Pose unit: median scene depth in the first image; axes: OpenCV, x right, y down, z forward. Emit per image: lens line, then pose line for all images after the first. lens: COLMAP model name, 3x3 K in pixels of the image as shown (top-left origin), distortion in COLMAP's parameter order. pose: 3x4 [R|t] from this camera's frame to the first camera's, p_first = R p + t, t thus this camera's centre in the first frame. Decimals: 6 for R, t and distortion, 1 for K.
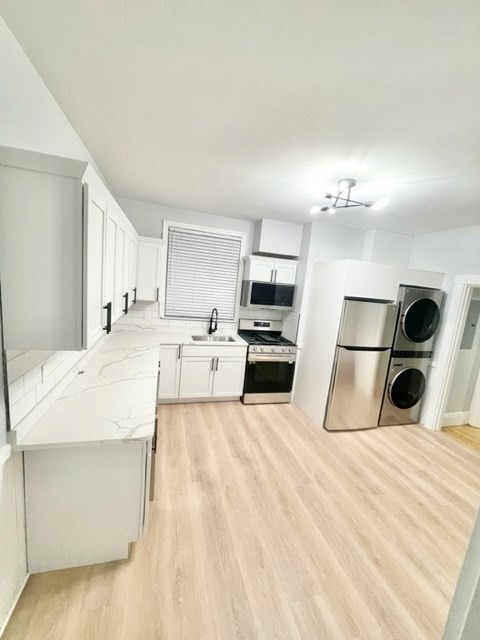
lens RADIAL K [[256.9, 0, 239.3], [0, 256.9, 320.0], [0, 0, 1]] dist [-0.006755, 0.000839]
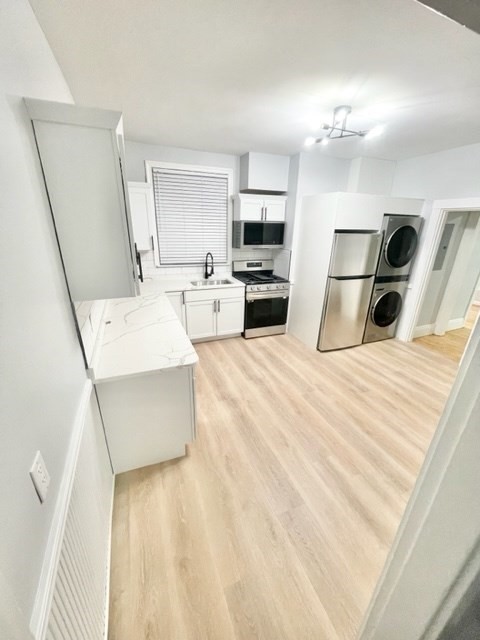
lens RADIAL K [[256.9, 0, 239.2], [0, 256.9, 320.5], [0, 0, 1]] dist [-0.006755, 0.000839]
pose [[0.991589, -0.107709, 0.071768, -0.097023], [0.089608, 0.971417, 0.219817, 0.004436], [-0.093393, -0.211537, 0.972898, -0.074317]]
